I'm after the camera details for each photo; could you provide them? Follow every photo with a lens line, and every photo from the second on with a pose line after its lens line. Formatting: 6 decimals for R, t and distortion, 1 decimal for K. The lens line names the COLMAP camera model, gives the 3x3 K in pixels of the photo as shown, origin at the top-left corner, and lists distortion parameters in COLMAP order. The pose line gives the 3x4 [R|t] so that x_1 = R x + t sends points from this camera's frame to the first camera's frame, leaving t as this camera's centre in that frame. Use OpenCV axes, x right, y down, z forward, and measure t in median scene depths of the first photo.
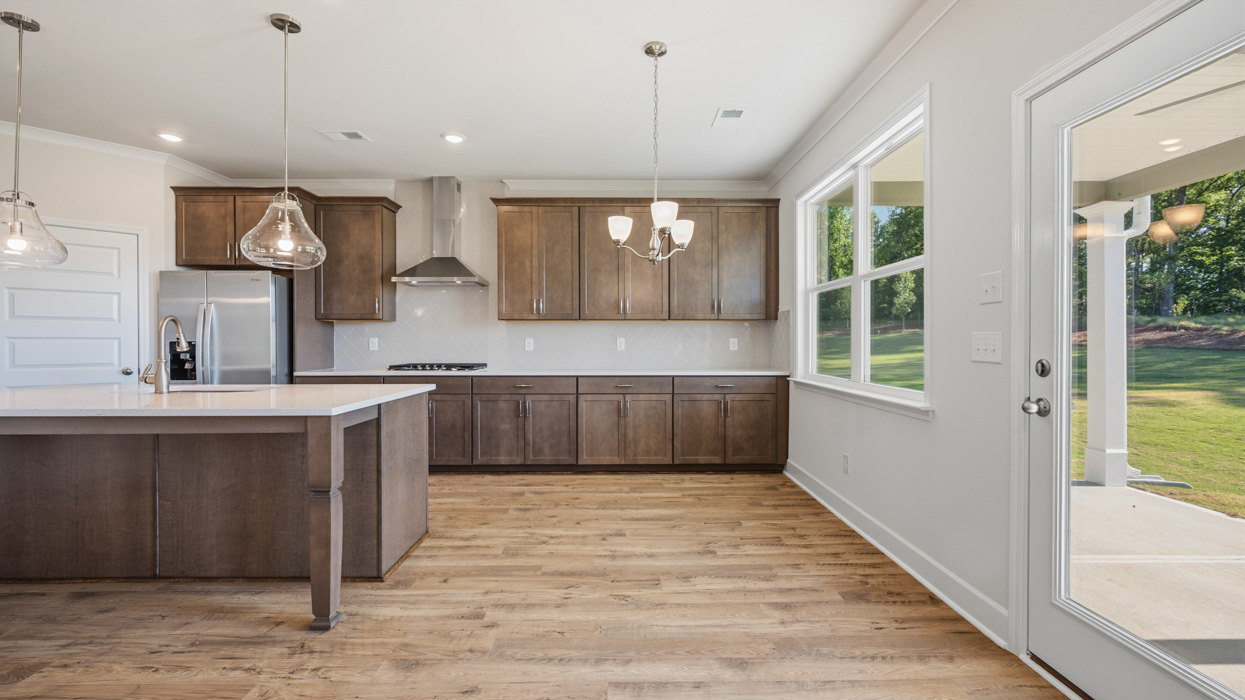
lens RADIAL K [[519.4, 0, 627.9], [0, 519.4, 342.6], [0, 0, 1]] dist [-0.001986, -0.000293]
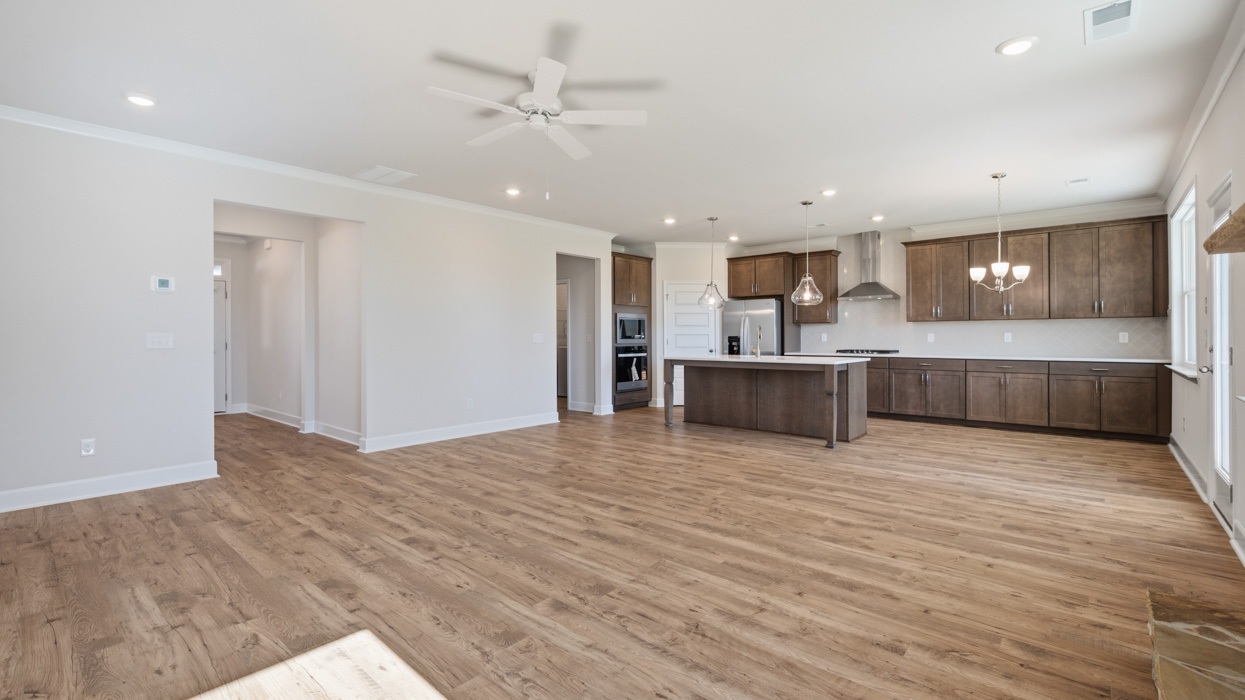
lens RADIAL K [[548.2, 0, 624.4], [0, 548.2, 335.1], [0, 0, 1]] dist [0.004720, 0.000024]
pose [[0.746426, -0.003855, -0.665457, 0.216927], [0.001571, 0.999991, -0.004032, 0.001076], [0.665466, 0.001964, 0.746425, -0.804589]]
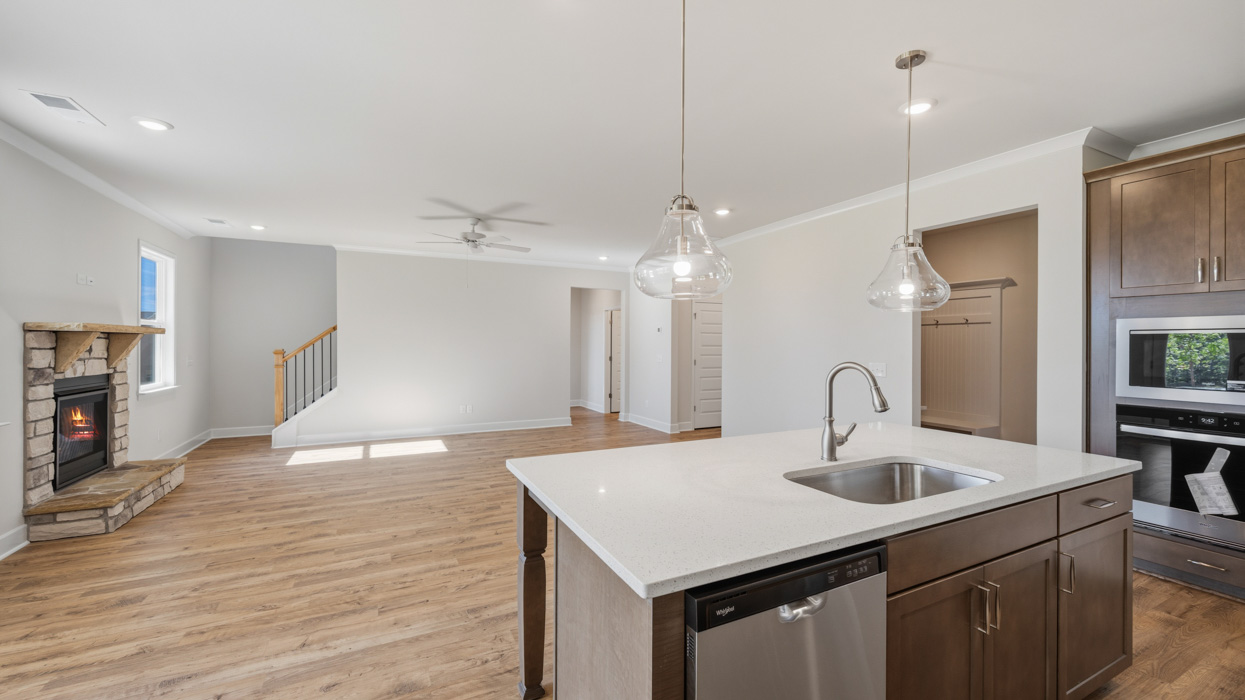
lens RADIAL K [[501.0, 0, 628.9], [0, 501.0, 350.3], [0, 0, 1]] dist [-0.000397, 0.001245]
pose [[-0.902546, 0.004778, -0.430567, -0.168136], [-0.003131, 0.999839, 0.017658, -0.049634], [0.430582, 0.017286, -0.902386, 0.904916]]
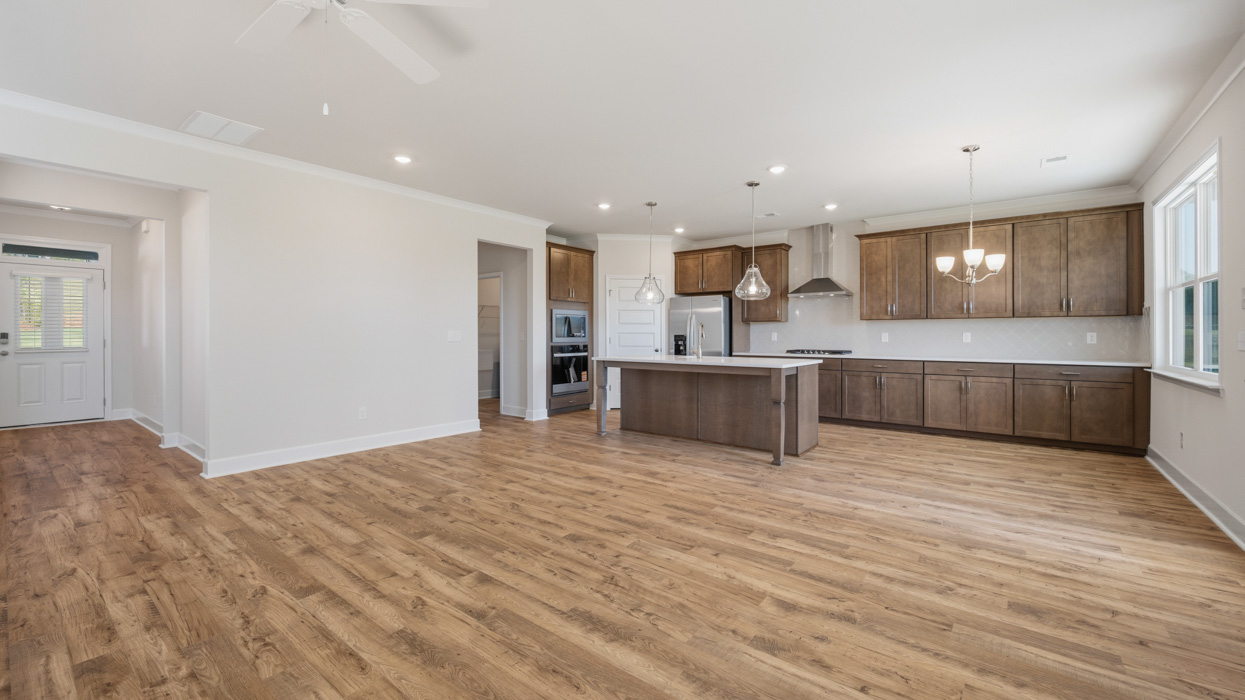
lens RADIAL K [[501.0, 0, 624.4], [0, 501.0, 333.9], [0, 0, 1]] dist [-0.000397, 0.001245]
pose [[0.778183, 0.000102, -0.628038, 0.115908], [-0.002598, 0.999992, -0.003057, 0.000271], [0.628032, 0.004010, 0.778177, -0.505446]]
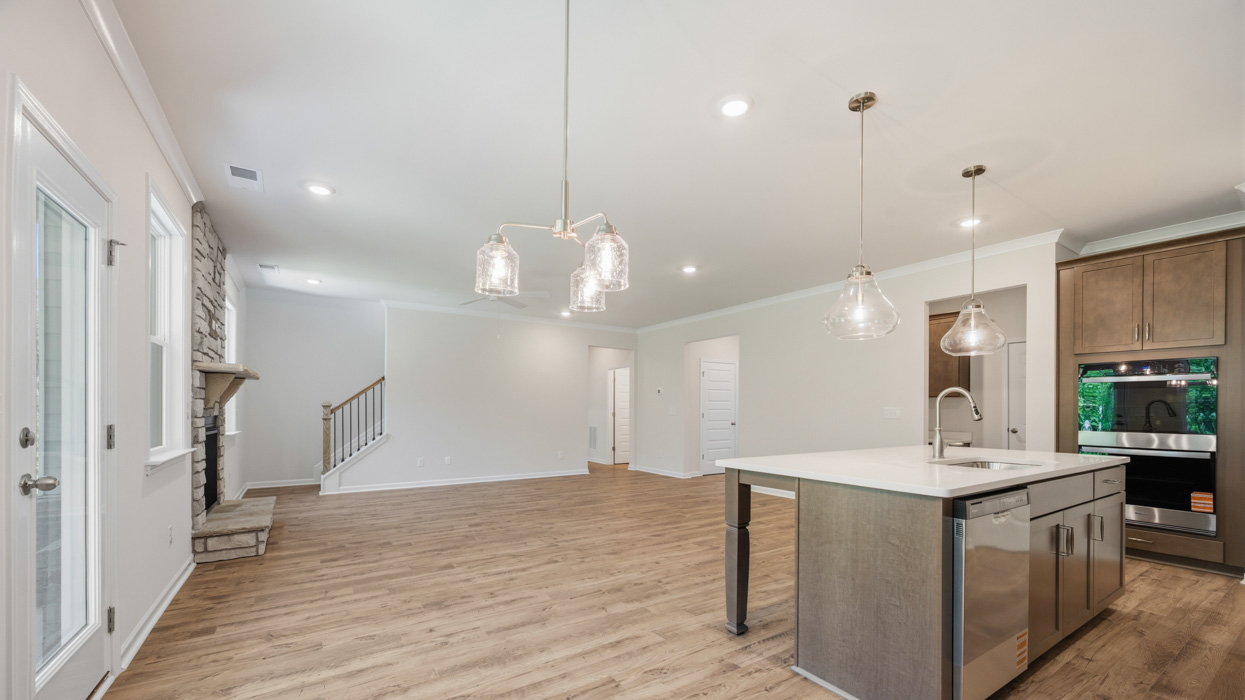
lens RADIAL K [[501.0, 0, 633.1], [0, 501.0, 408.3], [0, 0, 1]] dist [-0.000397, 0.001245]
pose [[-0.830191, -0.007521, -0.557428, 0.151407], [-0.007561, 0.999969, -0.002231, -0.001094], [0.557427, 0.002363, -0.830223, 0.886852]]
